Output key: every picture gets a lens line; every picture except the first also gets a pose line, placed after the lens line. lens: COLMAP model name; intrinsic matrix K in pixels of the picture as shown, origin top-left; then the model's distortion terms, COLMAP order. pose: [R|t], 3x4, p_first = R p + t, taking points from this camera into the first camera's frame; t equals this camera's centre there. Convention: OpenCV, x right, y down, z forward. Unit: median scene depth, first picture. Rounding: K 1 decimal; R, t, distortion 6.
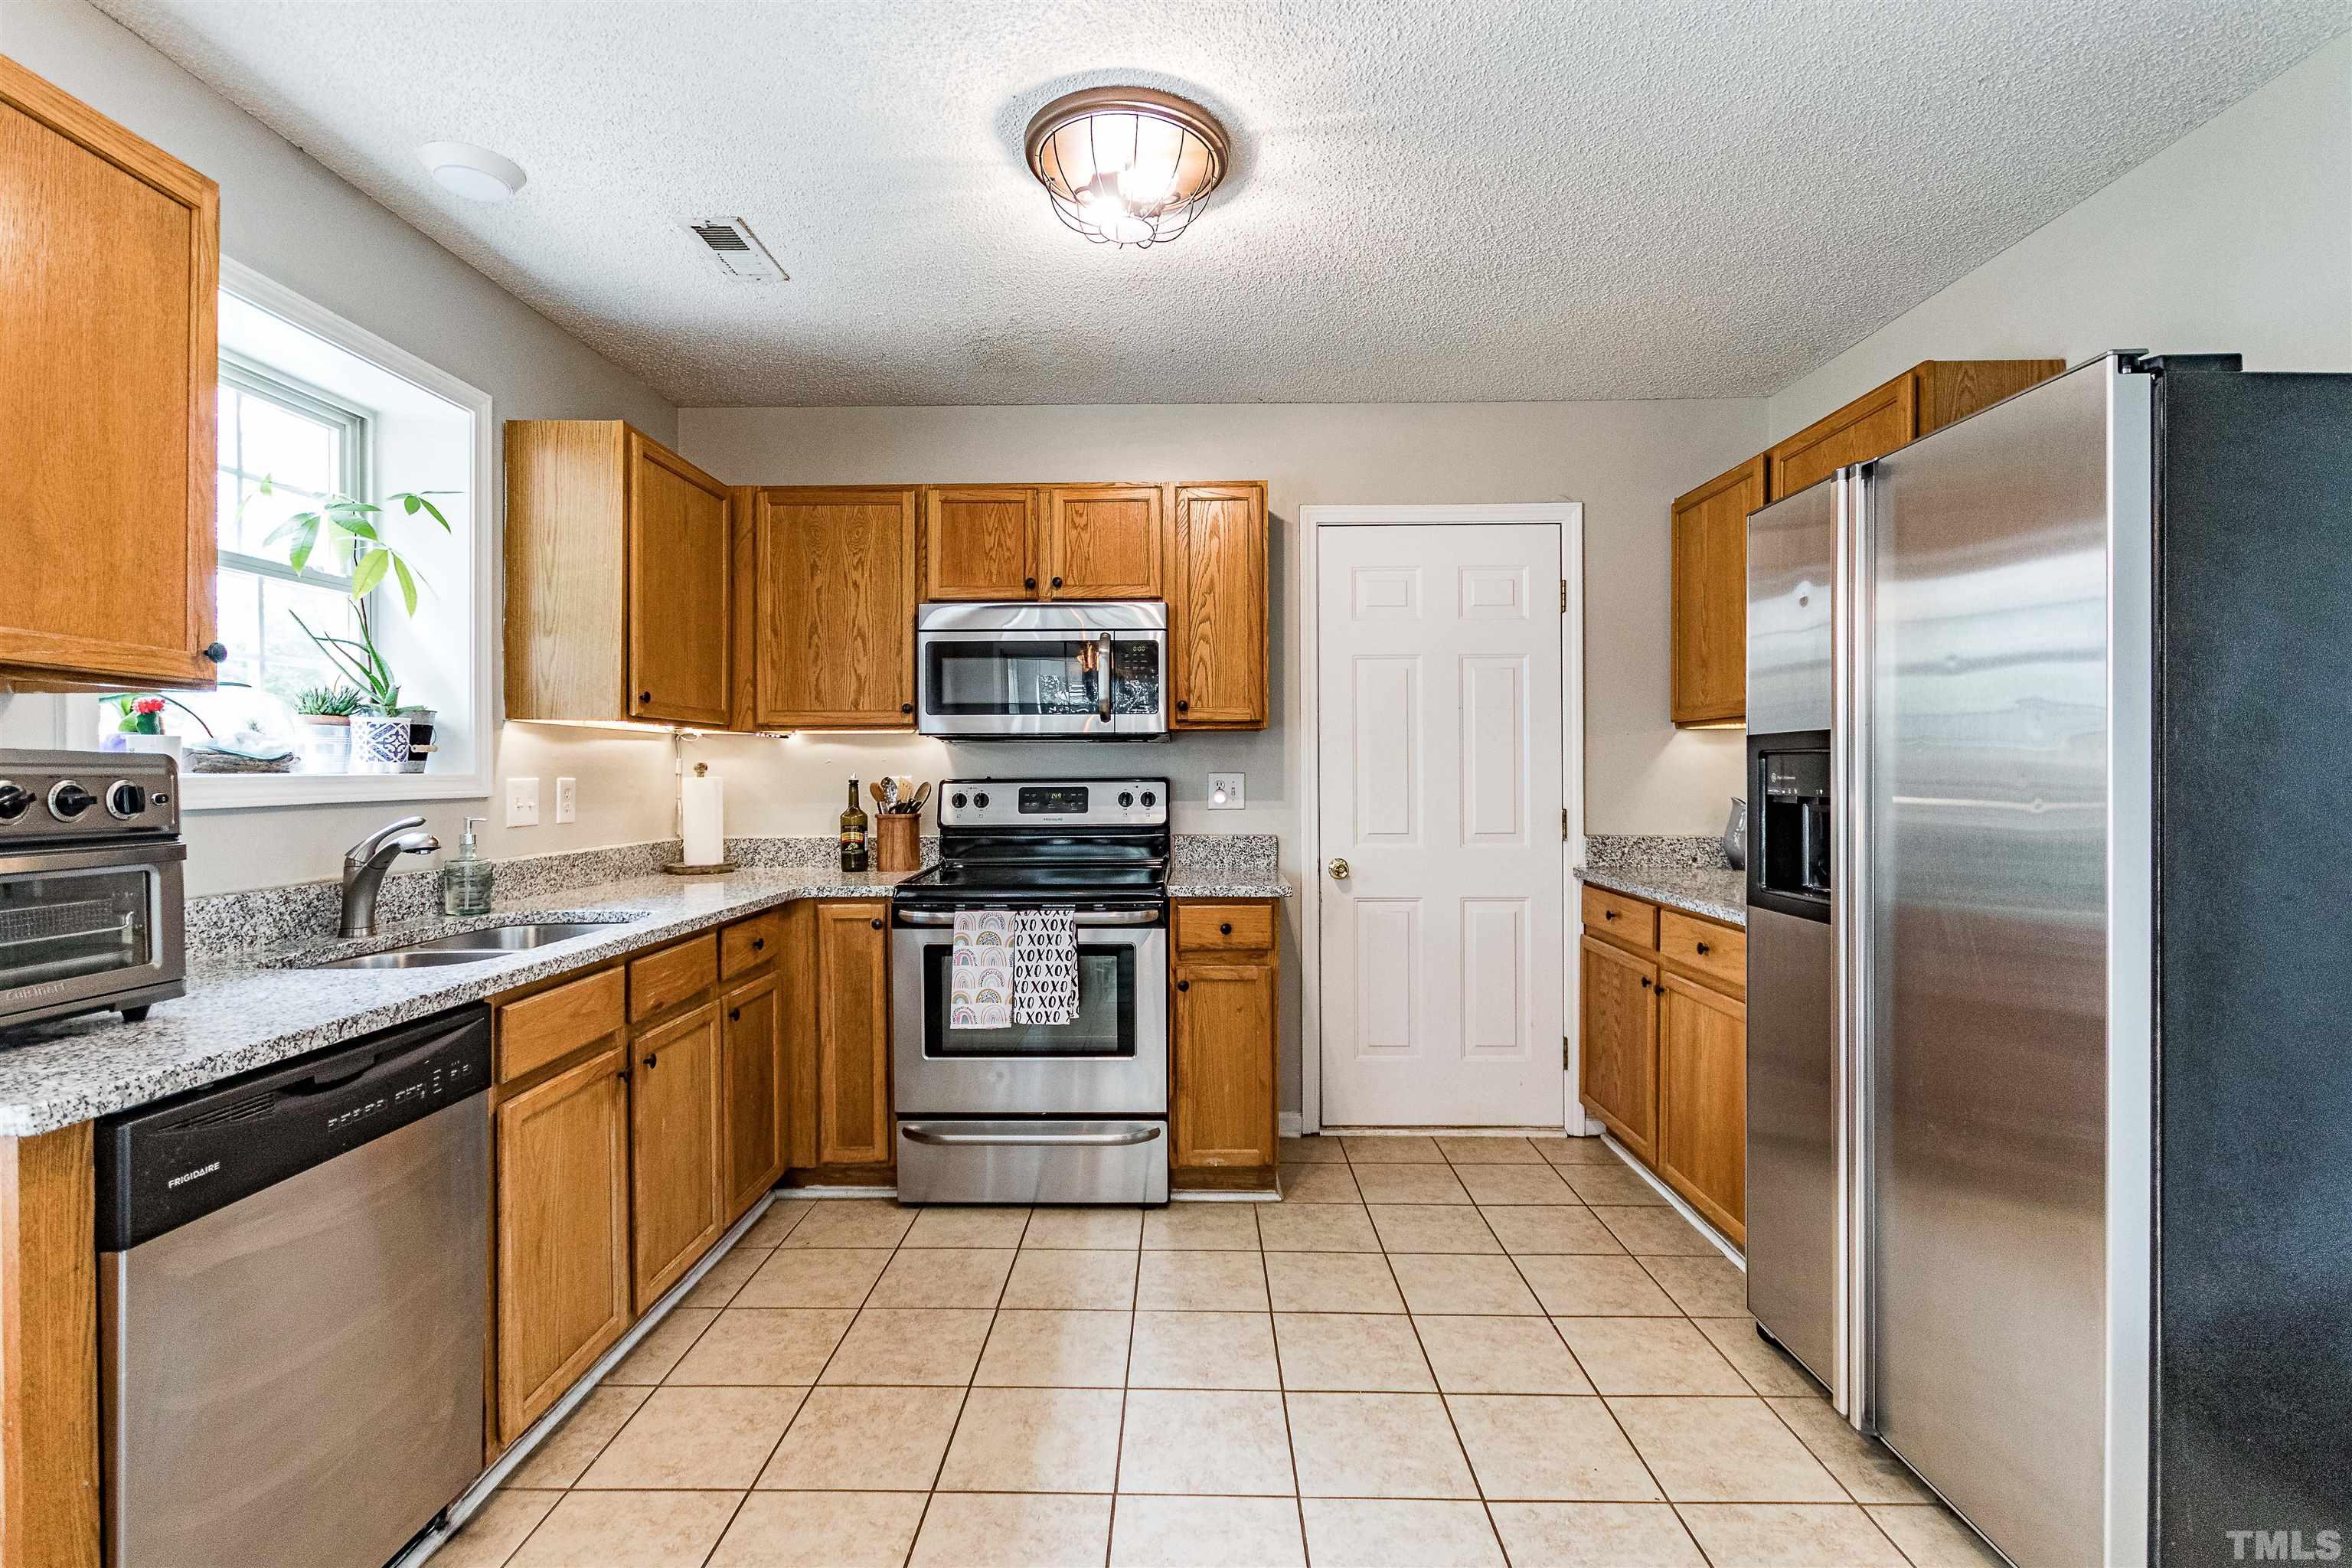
lens RADIAL K [[1088.1, 0, 1171.3], [0, 1088.1, 773.2], [0, 0, 1]] dist [0.004745, 0.000643]
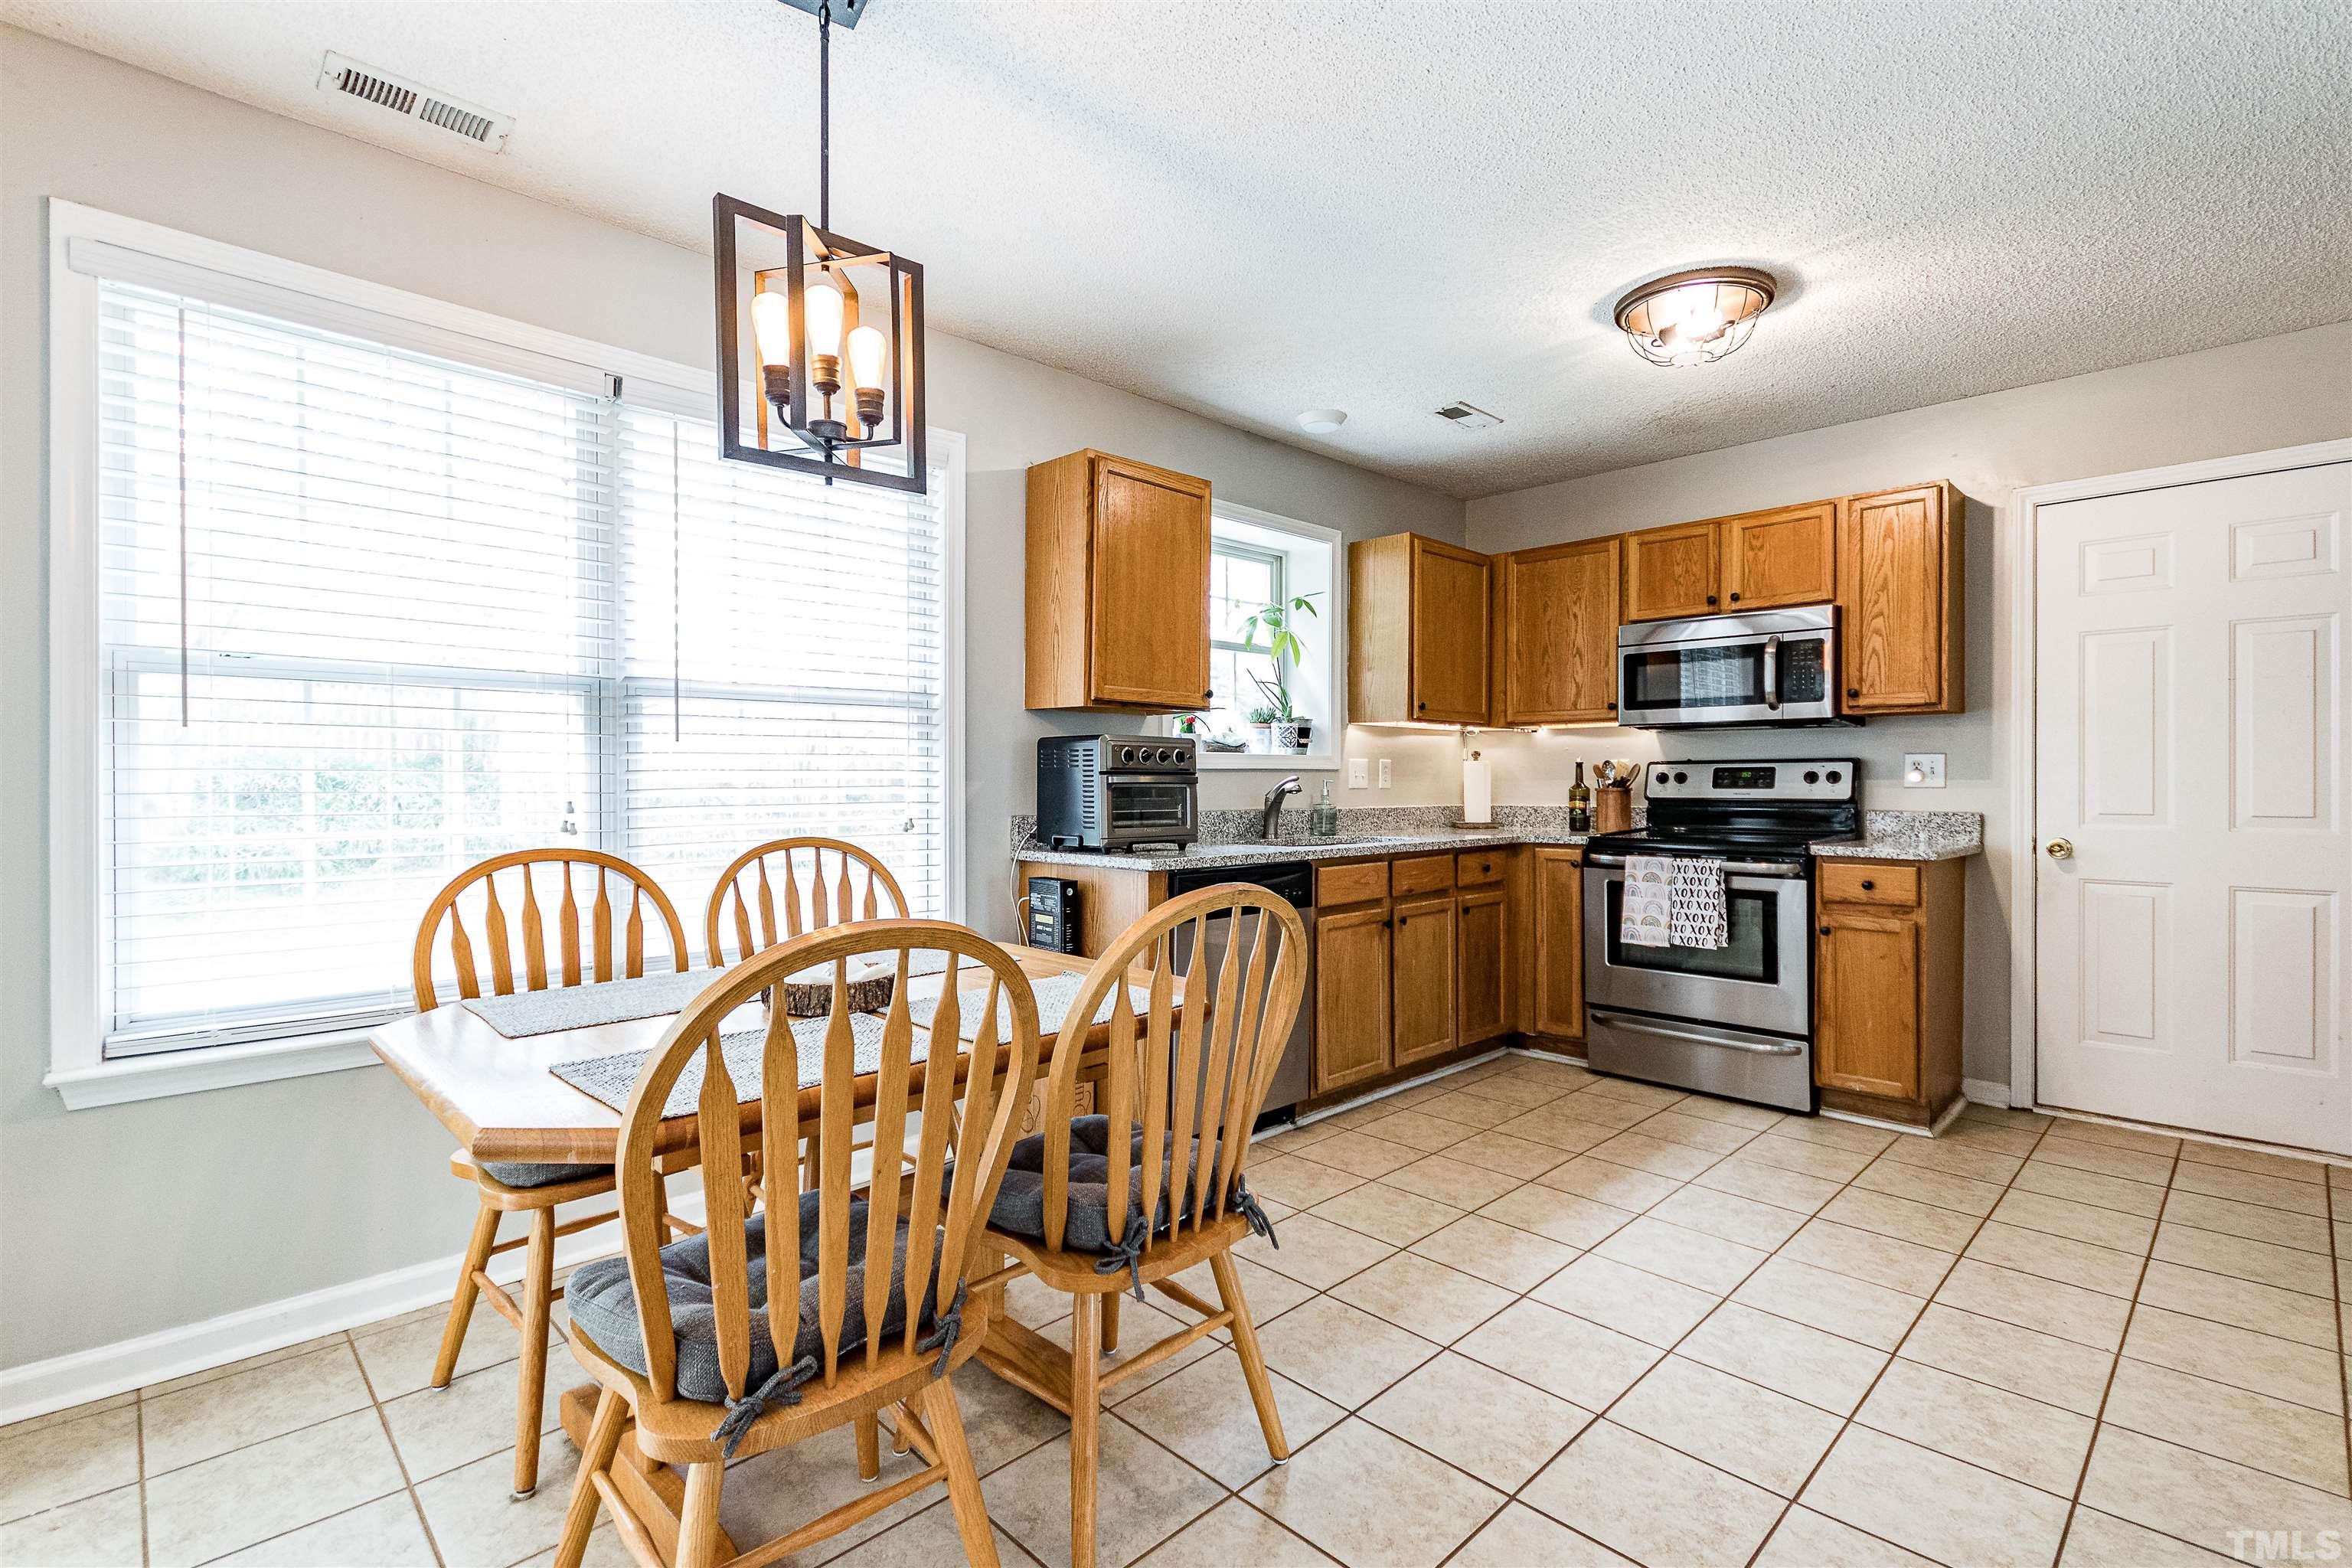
lens RADIAL K [[1088.1, 0, 1182.4], [0, 1088.1, 781.3], [0, 0, 1]] dist [0.004745, 0.000643]
pose [[0.713065, 0.004956, -0.701080, 0.343999], [-0.004047, 0.999987, 0.002954, 0.032652], [0.701086, 0.000731, 0.713076, -0.332792]]
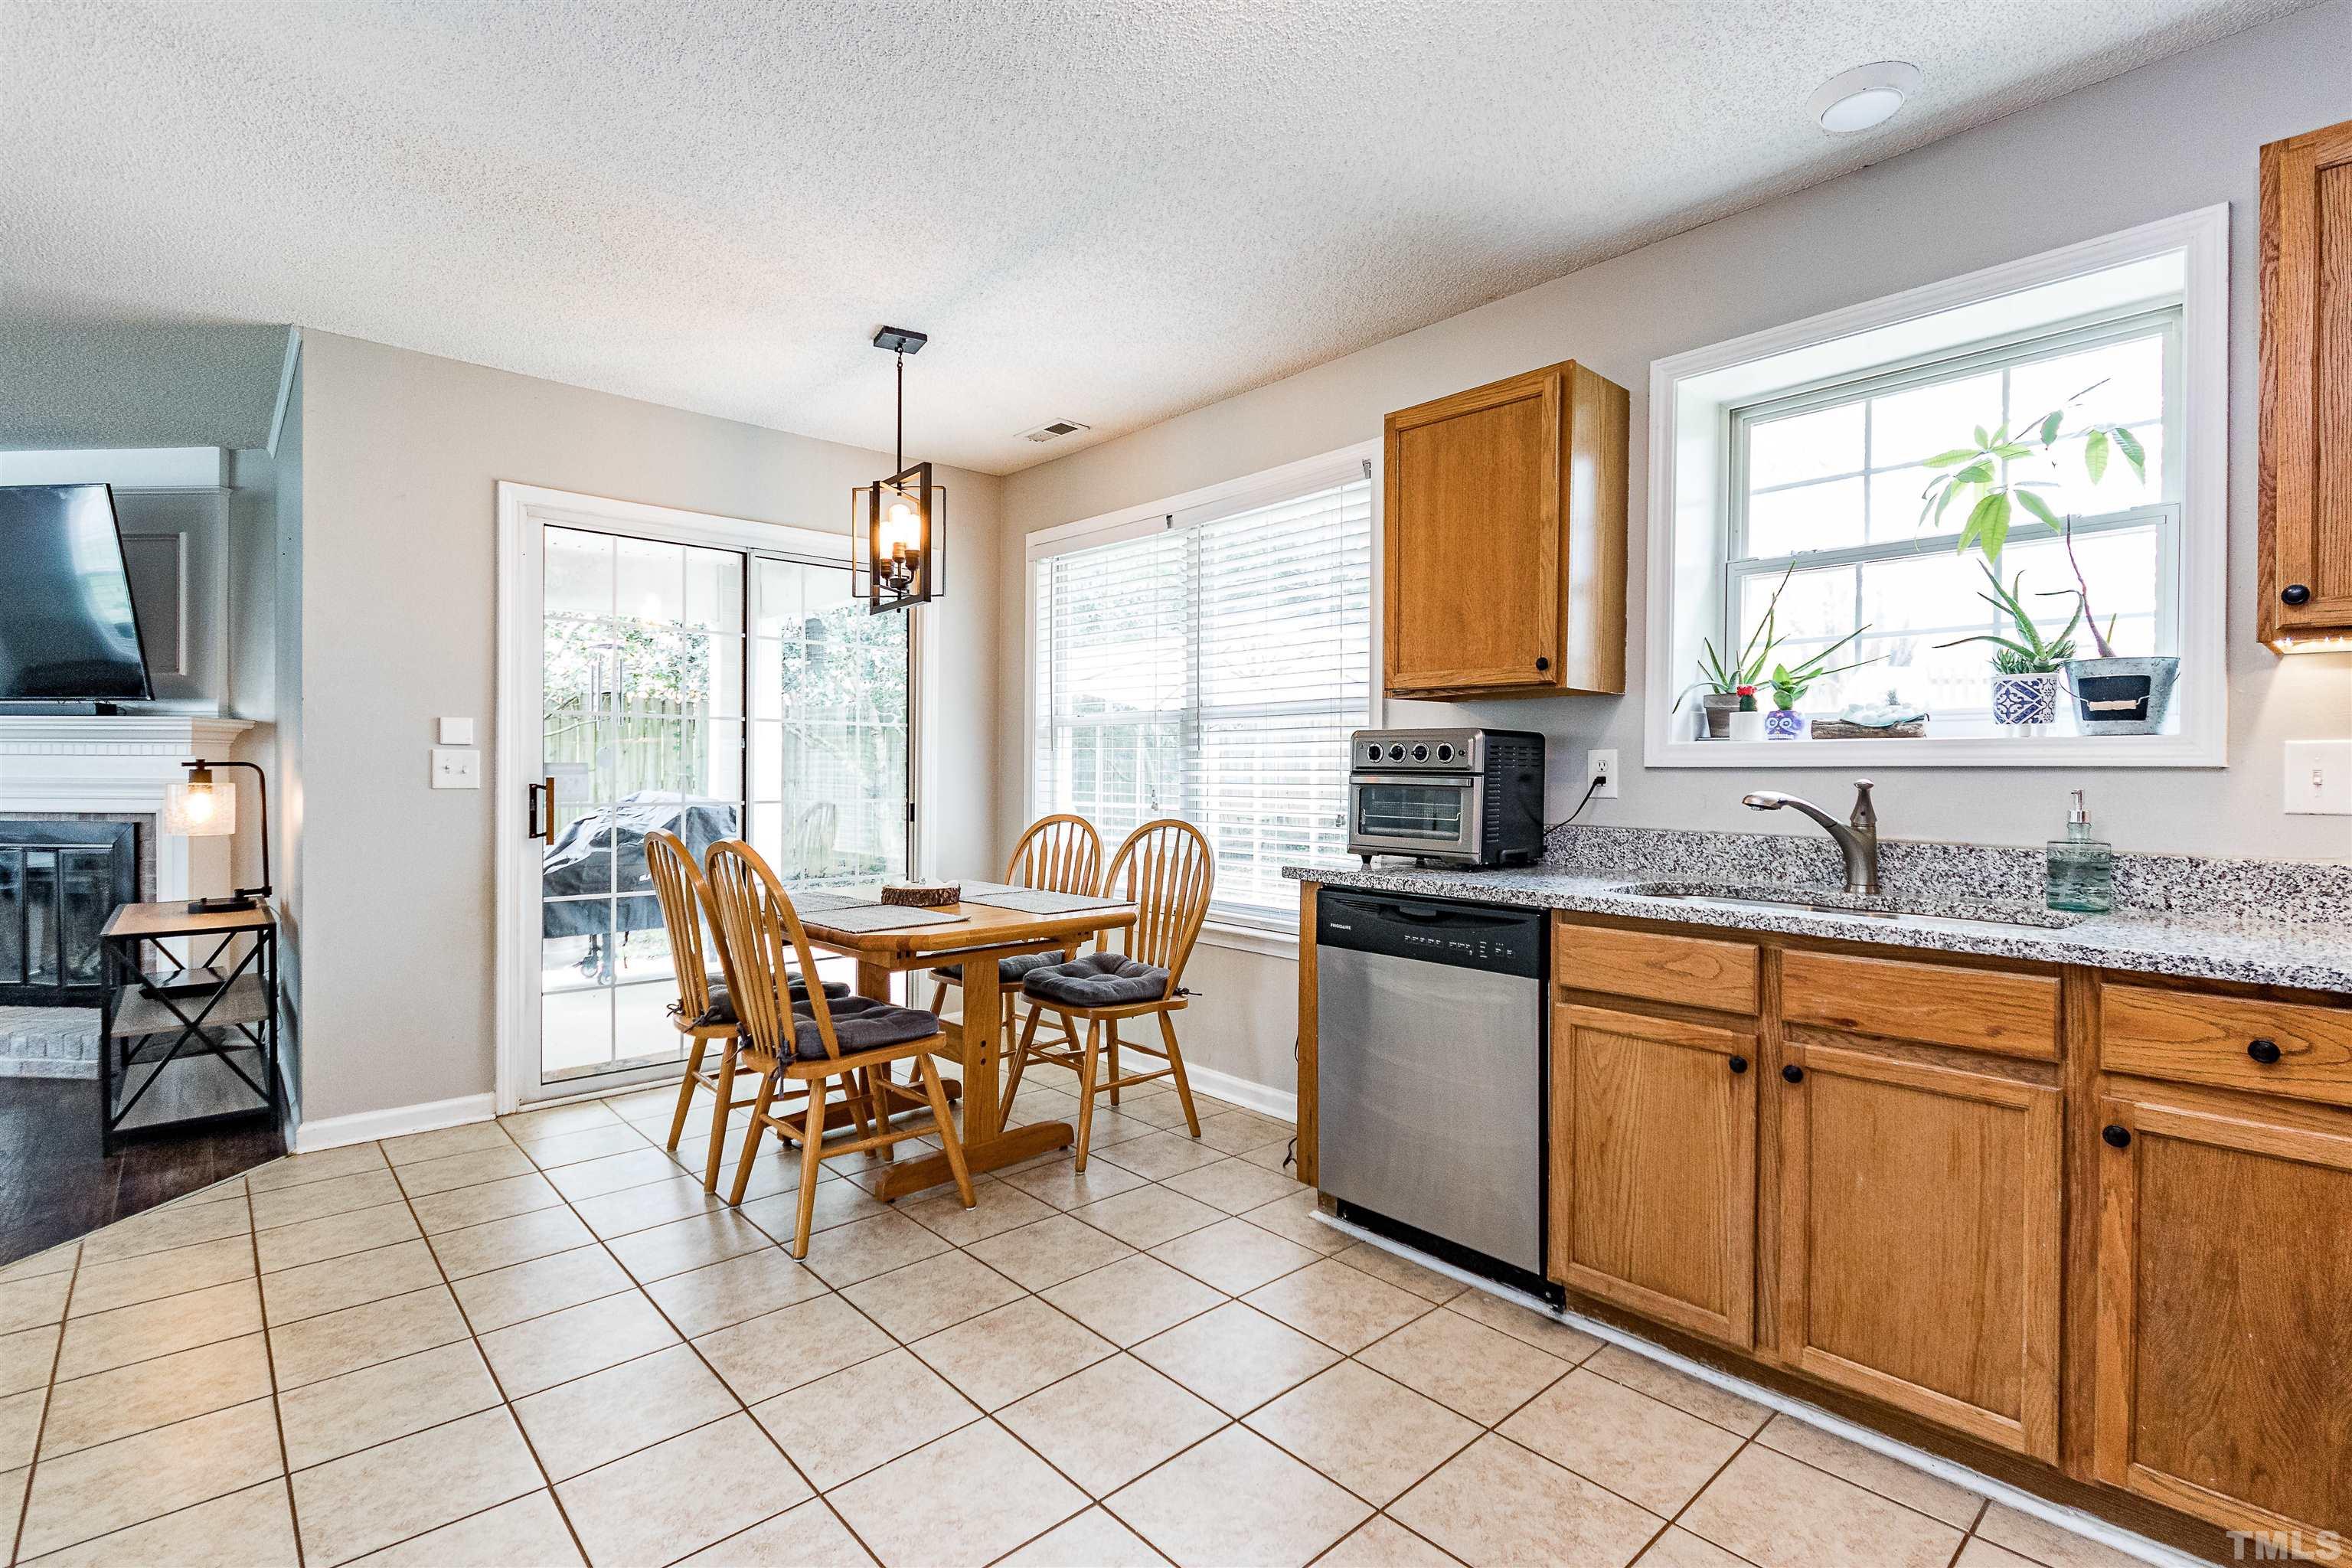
lens RADIAL K [[1088.1, 0, 1173.0], [0, 1088.1, 784.1], [0, 0, 1]] dist [0.004745, 0.000643]
pose [[-0.730097, 0.004745, -0.683327, 0.326102], [-0.007149, 0.999868, 0.014582, 0.025143], [0.683307, 0.015532, -0.729966, 0.952456]]
